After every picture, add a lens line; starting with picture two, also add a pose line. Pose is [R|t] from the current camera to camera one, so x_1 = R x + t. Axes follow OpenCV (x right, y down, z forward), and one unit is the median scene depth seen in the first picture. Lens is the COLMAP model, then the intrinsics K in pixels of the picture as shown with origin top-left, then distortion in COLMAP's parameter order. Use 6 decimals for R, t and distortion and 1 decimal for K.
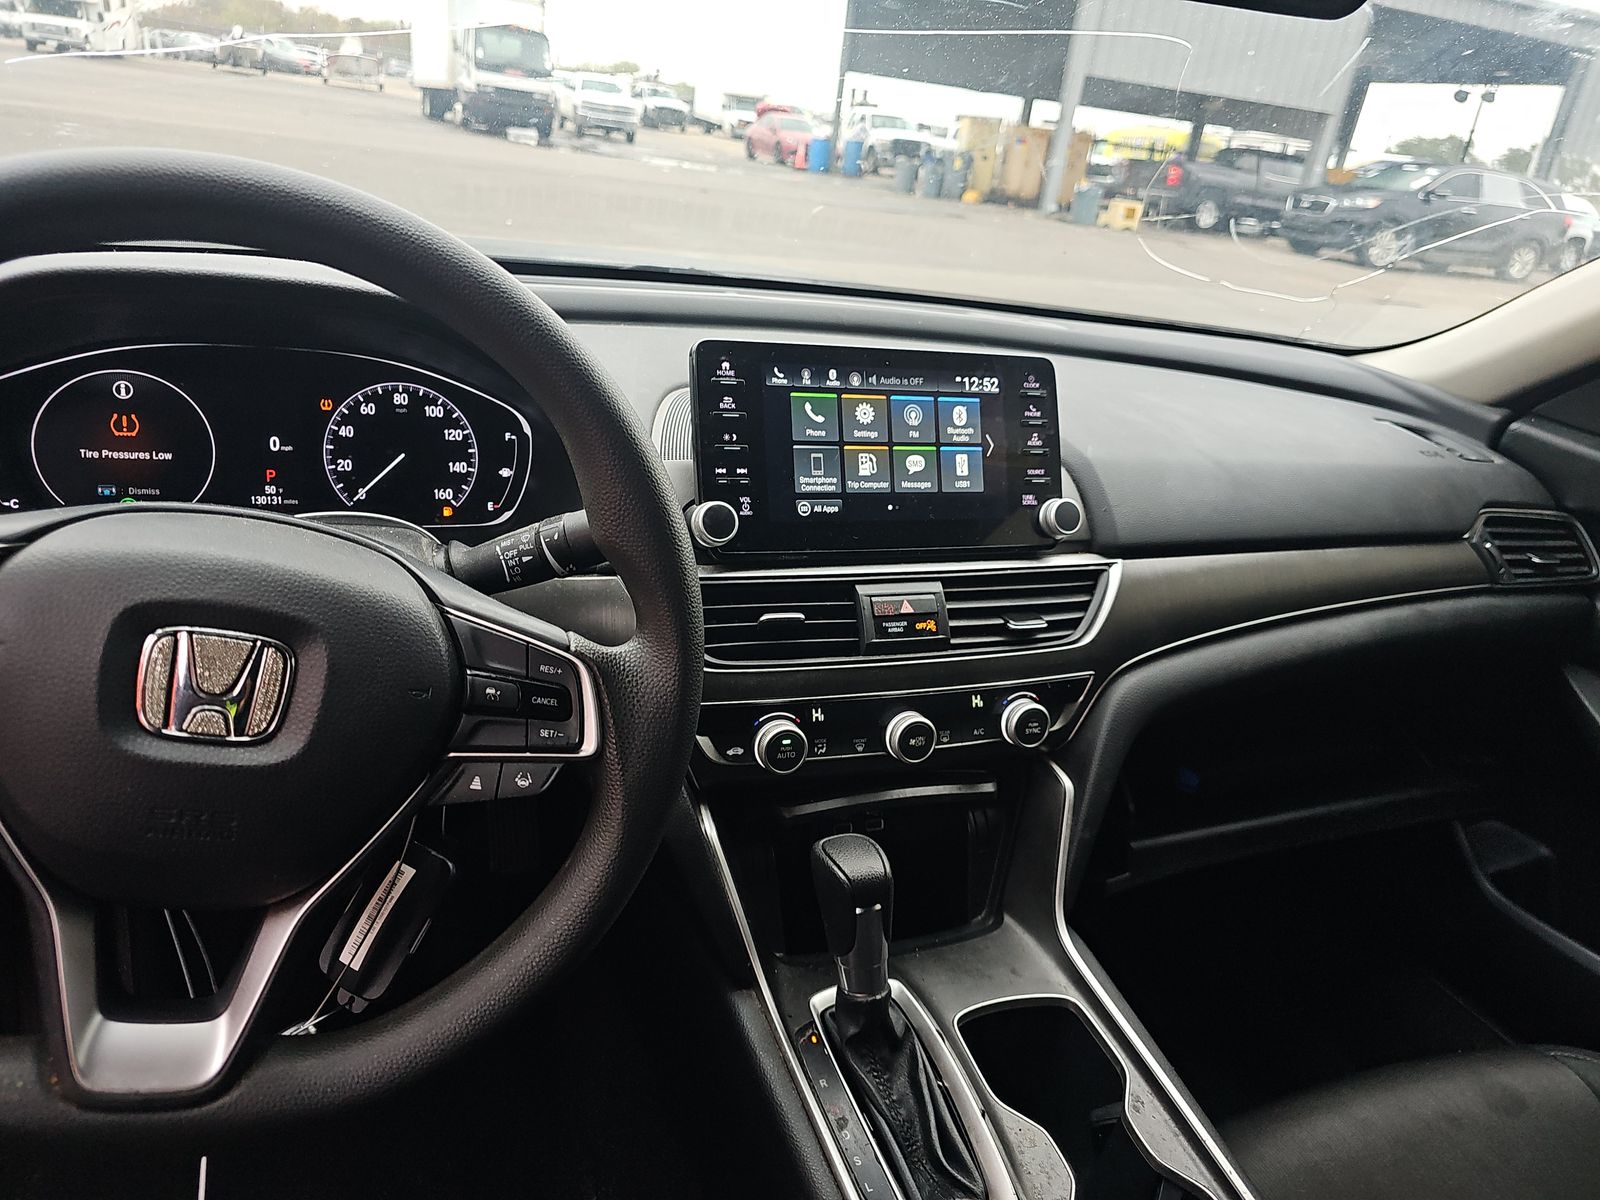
lens RADIAL K [[1062.9, 0, 788.3], [0, 1062.9, 592.1], [0, 0, 1]] dist [0.038348, -0.030211]
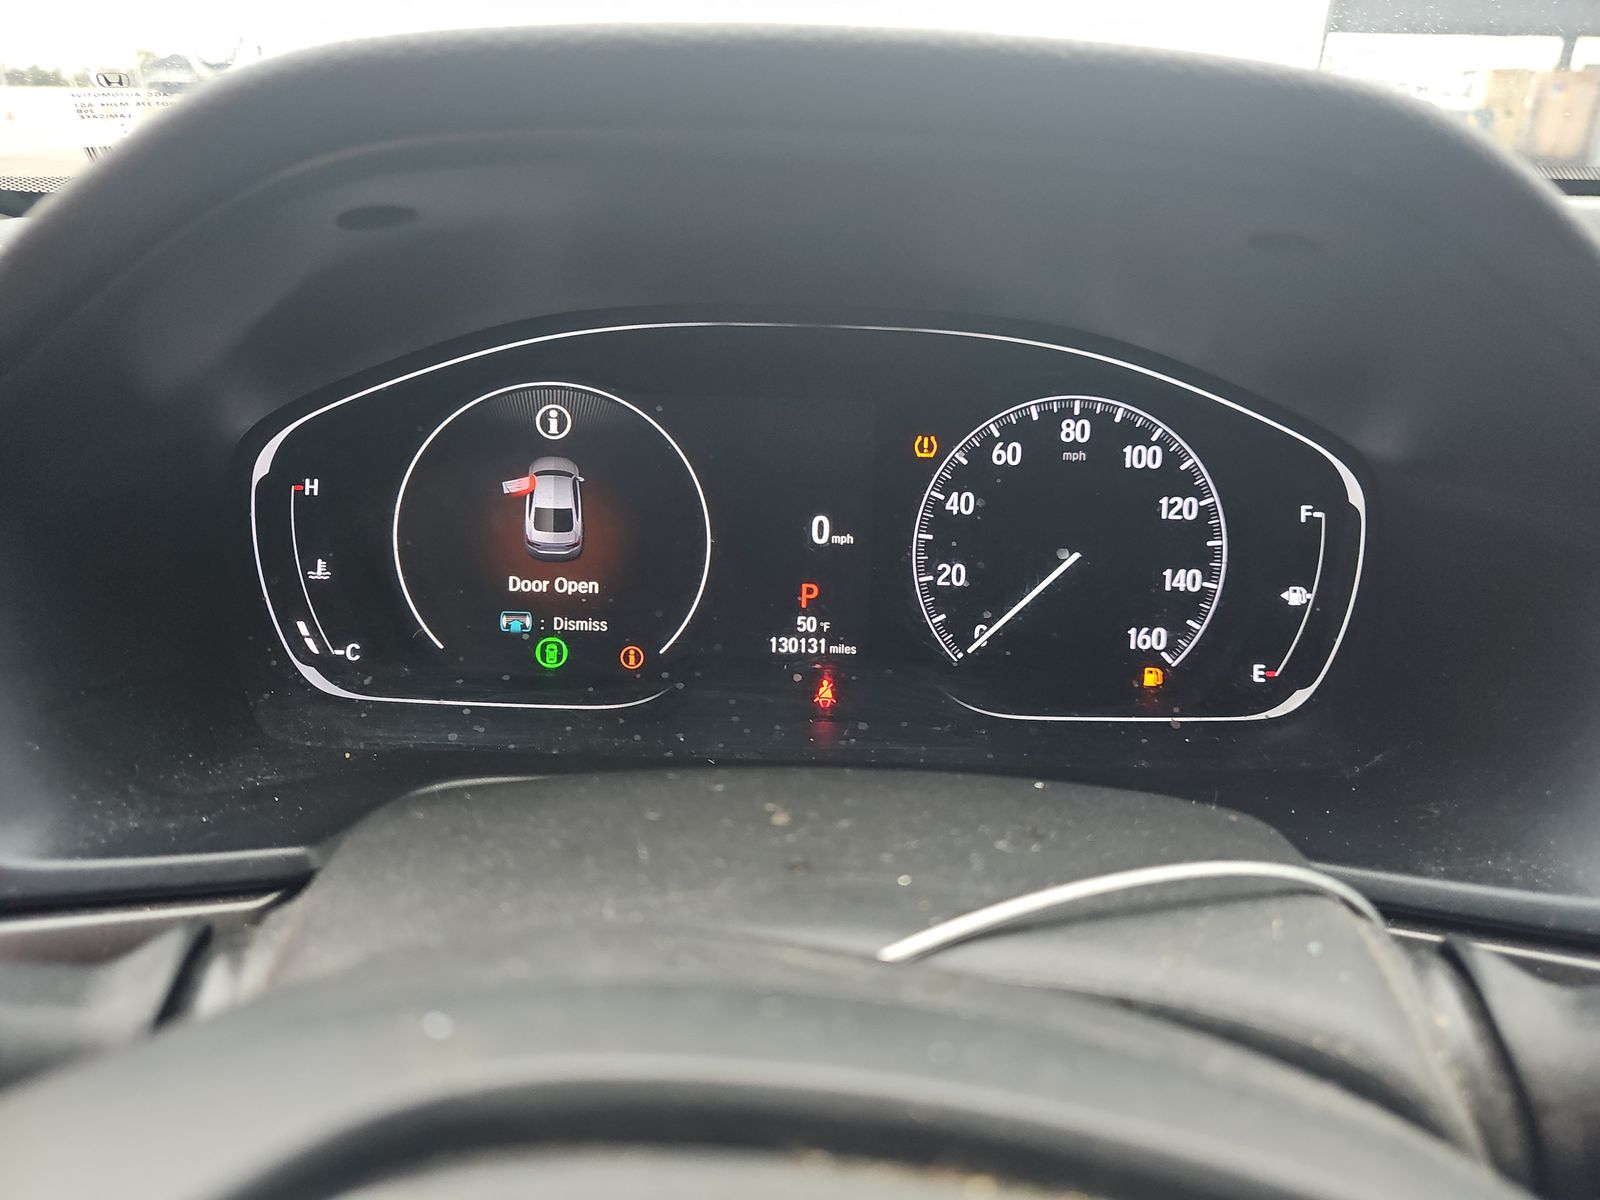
lens RADIAL K [[1062.9, 0, 790.9], [0, 1062.9, 601.0], [0, 0, 1]] dist [0.038348, -0.030211]
pose [[0.926826, 0.053686, -0.371632, -0.305252], [-0.053306, 0.998514, 0.011306, -0.108250], [0.371687, 0.009332, 0.928311, 0.540028]]
